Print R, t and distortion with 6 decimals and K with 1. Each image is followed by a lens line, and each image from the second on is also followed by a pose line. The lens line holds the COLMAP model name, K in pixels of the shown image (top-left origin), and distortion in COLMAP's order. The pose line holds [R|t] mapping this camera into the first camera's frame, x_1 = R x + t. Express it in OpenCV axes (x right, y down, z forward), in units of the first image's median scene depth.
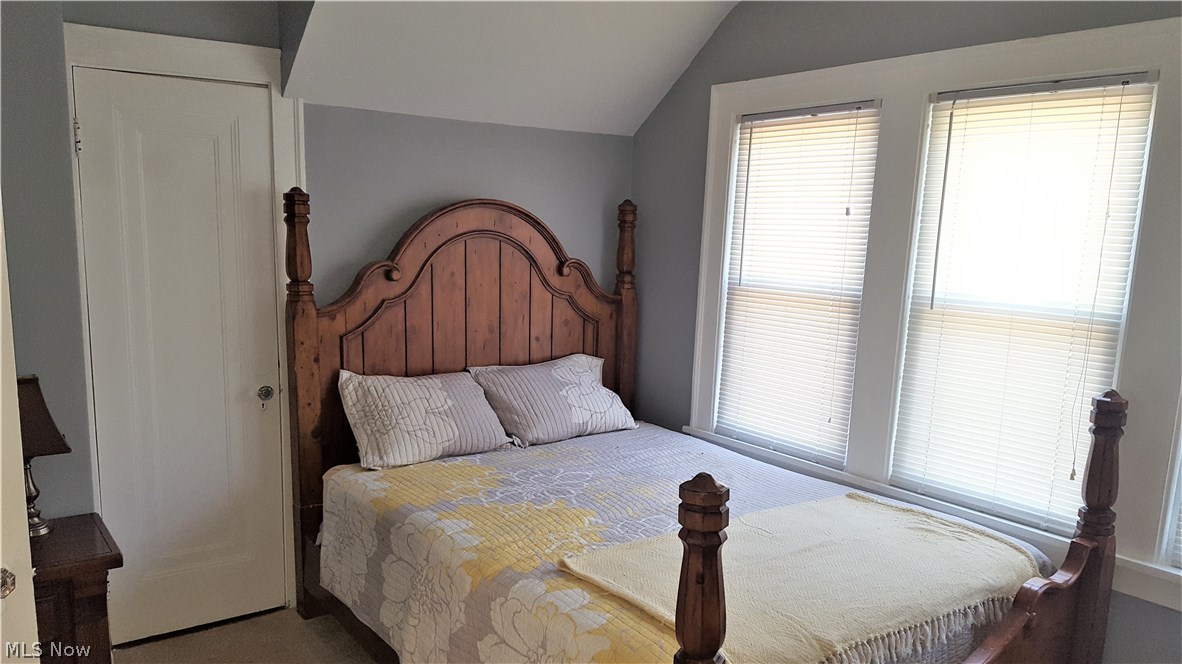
lens RADIAL K [[882.2, 0, 586.3], [0, 882.2, 343.2], [0, 0, 1]] dist [0.089773, -0.131295]
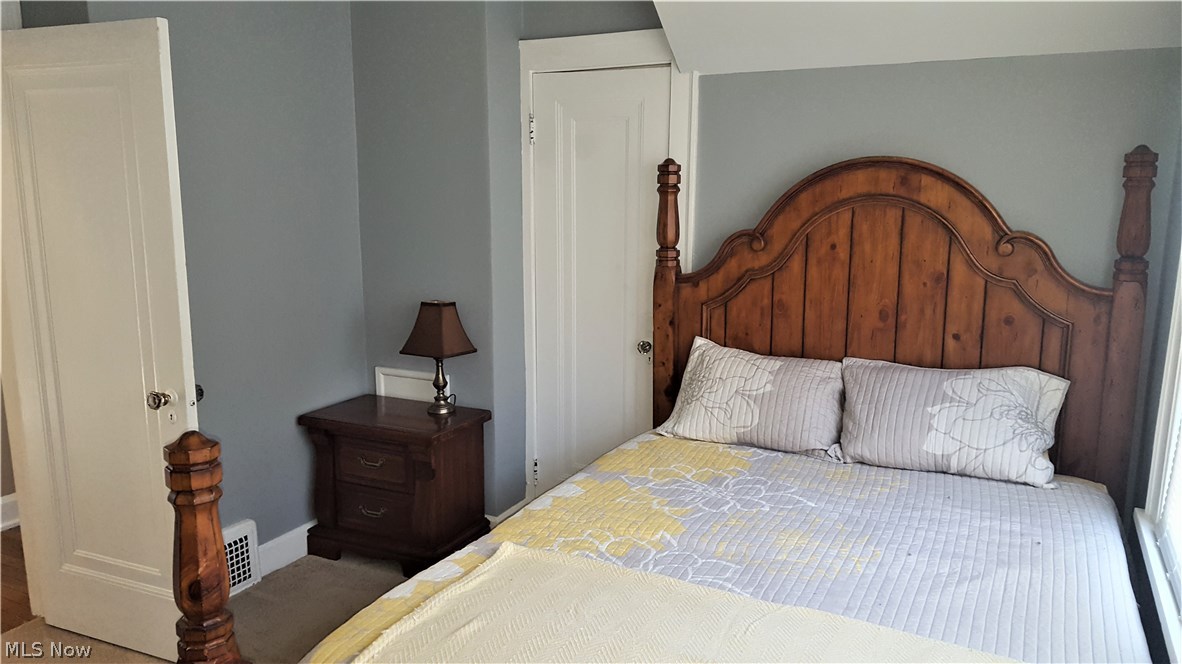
lens RADIAL K [[882.2, 0, 584.9], [0, 882.2, 333.6], [0, 0, 1]] dist [0.089773, -0.131295]
pose [[0.430450, 0.126983, -0.893637, 0.548147], [-0.104578, 0.990403, 0.090360, -0.048873], [0.896536, 0.054560, 0.439599, 0.418594]]
